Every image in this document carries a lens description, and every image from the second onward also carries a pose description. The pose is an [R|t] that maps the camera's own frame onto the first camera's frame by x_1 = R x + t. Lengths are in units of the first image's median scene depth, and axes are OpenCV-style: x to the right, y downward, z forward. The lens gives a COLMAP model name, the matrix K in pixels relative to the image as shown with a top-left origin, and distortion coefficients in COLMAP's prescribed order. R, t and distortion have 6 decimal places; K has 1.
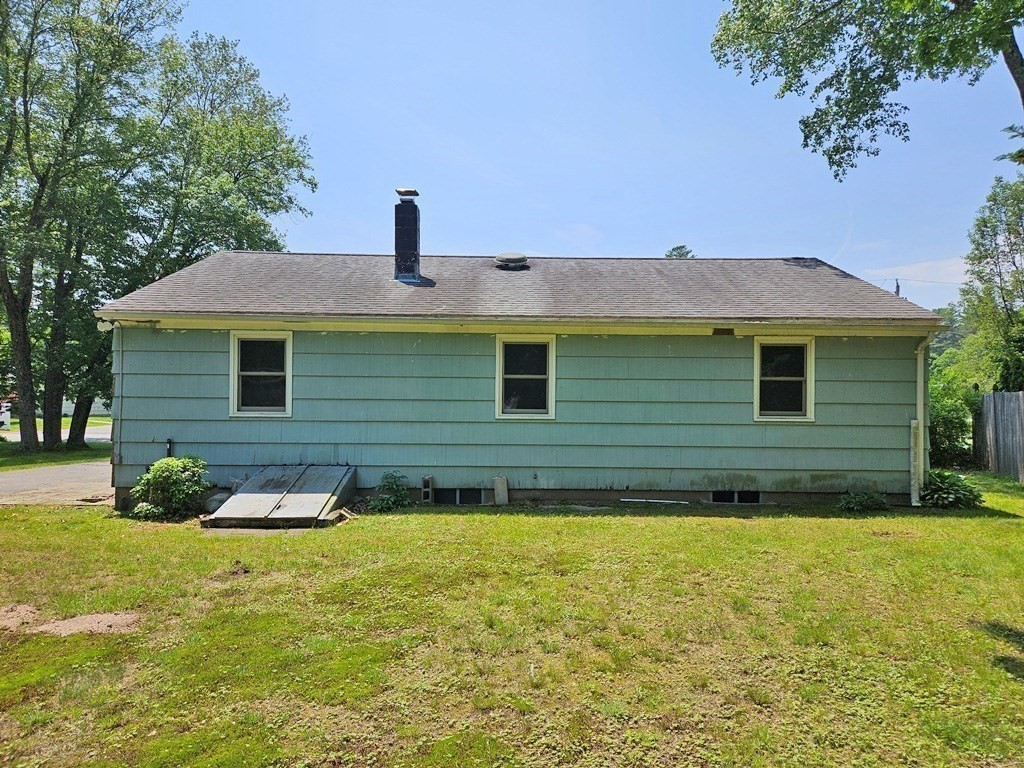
lens RADIAL K [[704.6, 0, 512.3], [0, 704.6, 386.9], [0, 0, 1]] dist [0.046148, -0.003993]
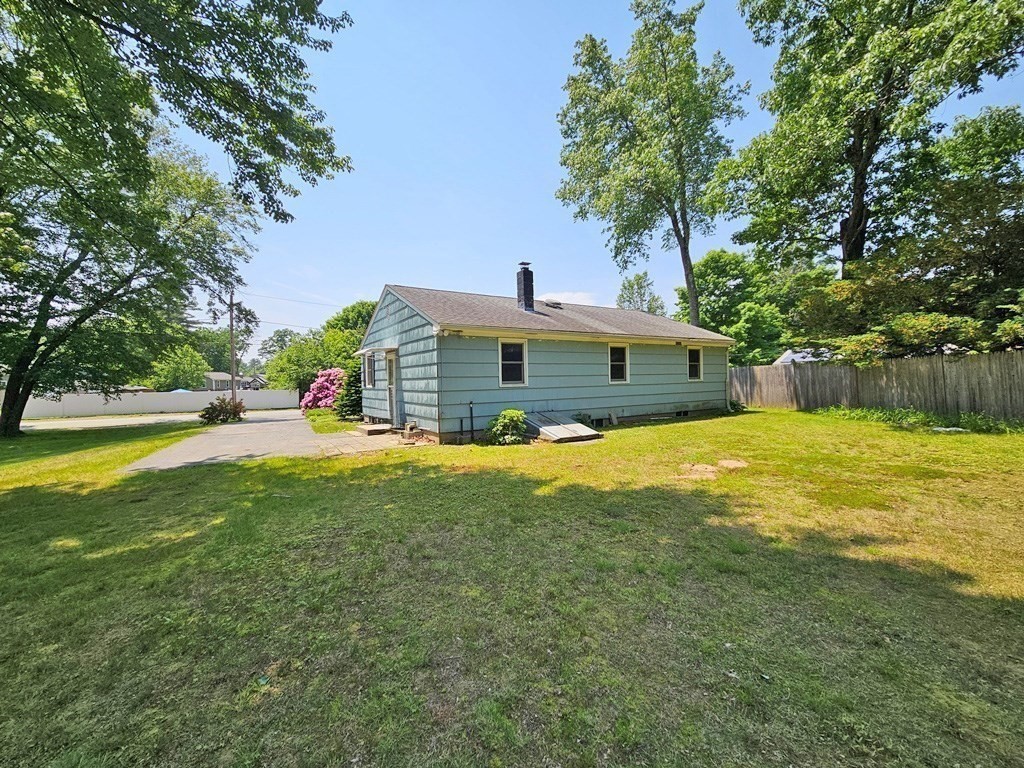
lens RADIAL K [[420.6, 0, 514.9], [0, 420.6, 377.3], [0, 0, 1]] dist [0.003152, -0.000406]
pose [[0.874468, -0.024731, 0.484453, -0.838296], [0.014758, 0.999594, 0.024391, -0.008009], [-0.484859, -0.014179, 0.874477, 0.055874]]
